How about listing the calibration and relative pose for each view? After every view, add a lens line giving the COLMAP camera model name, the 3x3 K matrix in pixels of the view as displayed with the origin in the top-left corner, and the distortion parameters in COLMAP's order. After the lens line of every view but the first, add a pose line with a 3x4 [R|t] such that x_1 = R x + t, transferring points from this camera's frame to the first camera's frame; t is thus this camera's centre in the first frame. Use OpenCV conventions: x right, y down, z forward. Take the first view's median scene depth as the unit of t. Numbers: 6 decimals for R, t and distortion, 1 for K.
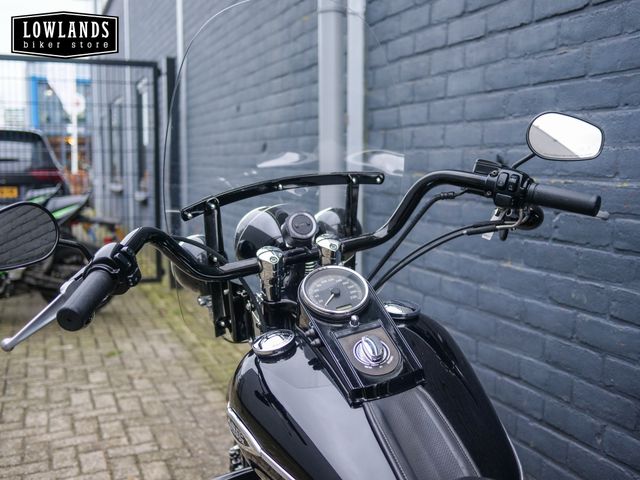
lens RADIAL K [[734.8, 0, 322.9], [0, 734.8, 240.7], [0, 0, 1]] dist [-0.006128, 0.000000]
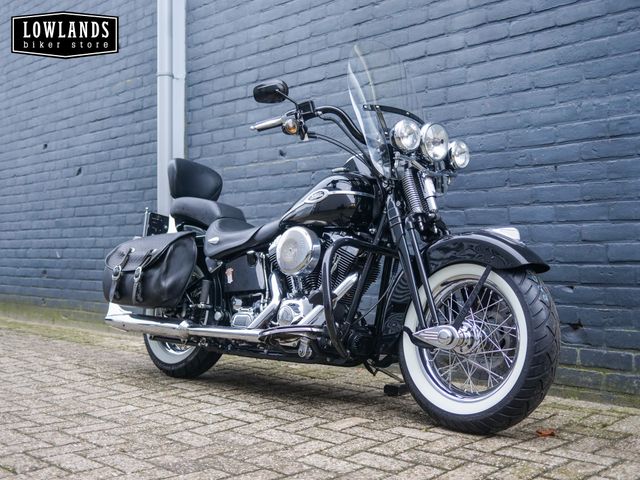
lens RADIAL K [[734.8, 0, 317.9], [0, 734.8, 240.1], [0, 0, 1]] dist [-0.006128, 0.000000]
pose [[0.907535, 0.011729, 0.419812, -0.504438], [0.042867, 0.991802, -0.120378, 0.371308], [-0.417782, 0.127243, 0.899593, -0.807357]]
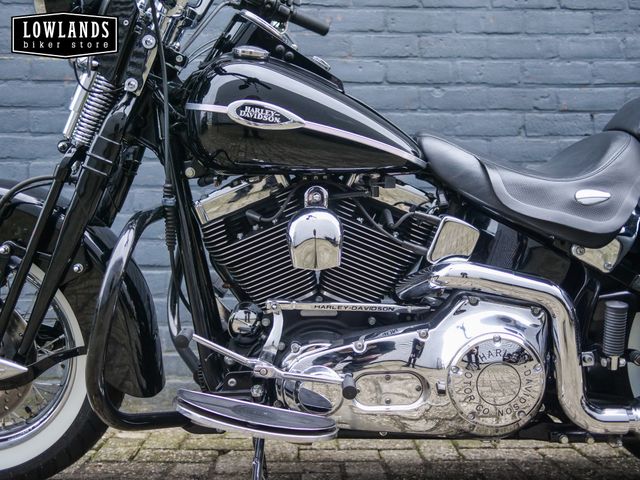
lens RADIAL K [[734.8, 0, 320.7], [0, 734.8, 241.0], [0, 0, 1]] dist [-0.006128, 0.000000]
pose [[0.335792, 0.045493, 0.940837, -0.635209], [0.102016, 0.991201, -0.084339, 0.311671], [-0.936395, 0.124301, 0.328196, 0.323961]]
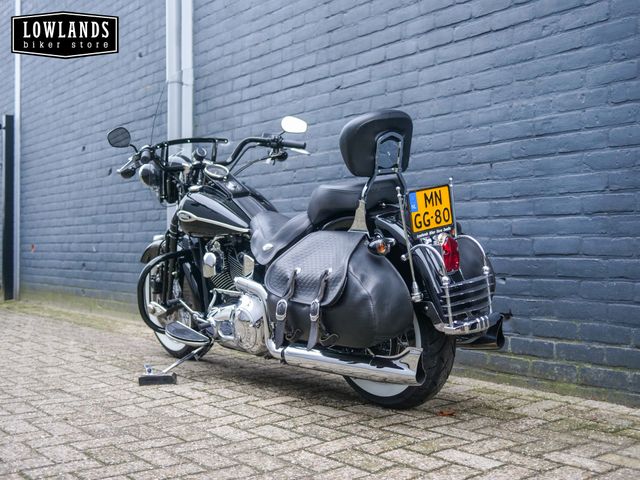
lens RADIAL K [[734.8, 0, 320.5], [0, 734.8, 241.7], [0, 0, 1]] dist [-0.006128, 0.000000]
pose [[0.949171, 0.002489, 0.314751, -0.289484], [0.034620, 0.993076, -0.112254, 0.391610], [-0.312851, 0.117445, 0.942513, -1.028511]]
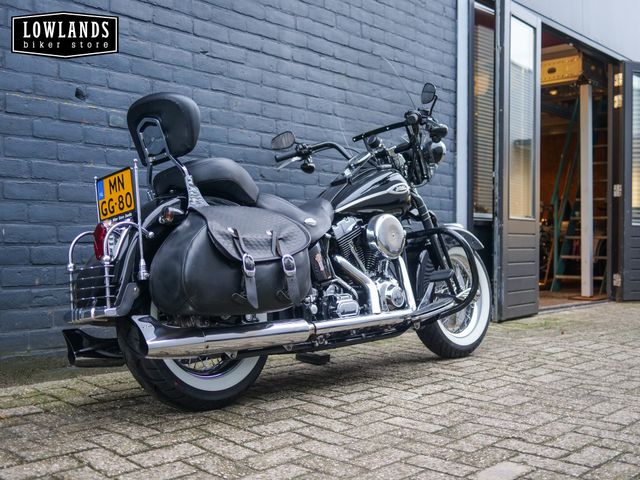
lens RADIAL K [[734.8, 0, 322.6], [0, 734.8, 239.0], [0, 0, 1]] dist [-0.006128, 0.000000]
pose [[-0.442784, -0.001142, 0.896628, -1.247690], [0.085532, 0.995385, 0.043506, 0.152021], [-0.892539, 0.095955, -0.440643, 1.234616]]
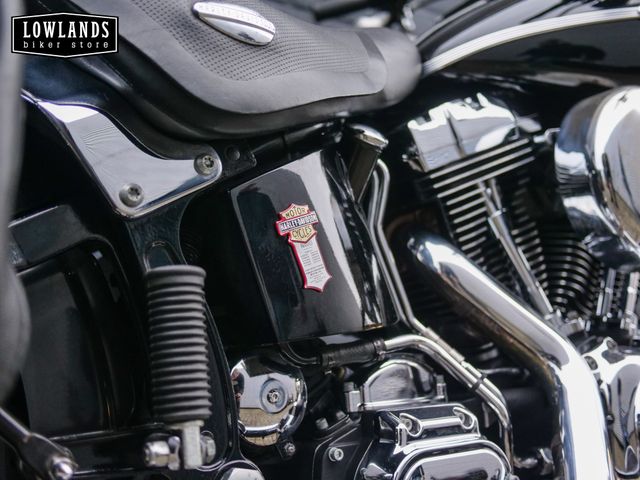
lens RADIAL K [[765.2, 0, 319.6], [0, 765.2, 239.0], [0, 0, 1]] dist [-0.013158, 0.000000]
pose [[-0.211999, 0.053166, 0.975823, -0.307302], [0.058853, 0.997401, -0.041556, 0.262398], [-0.975496, 0.048621, -0.214577, 0.702262]]
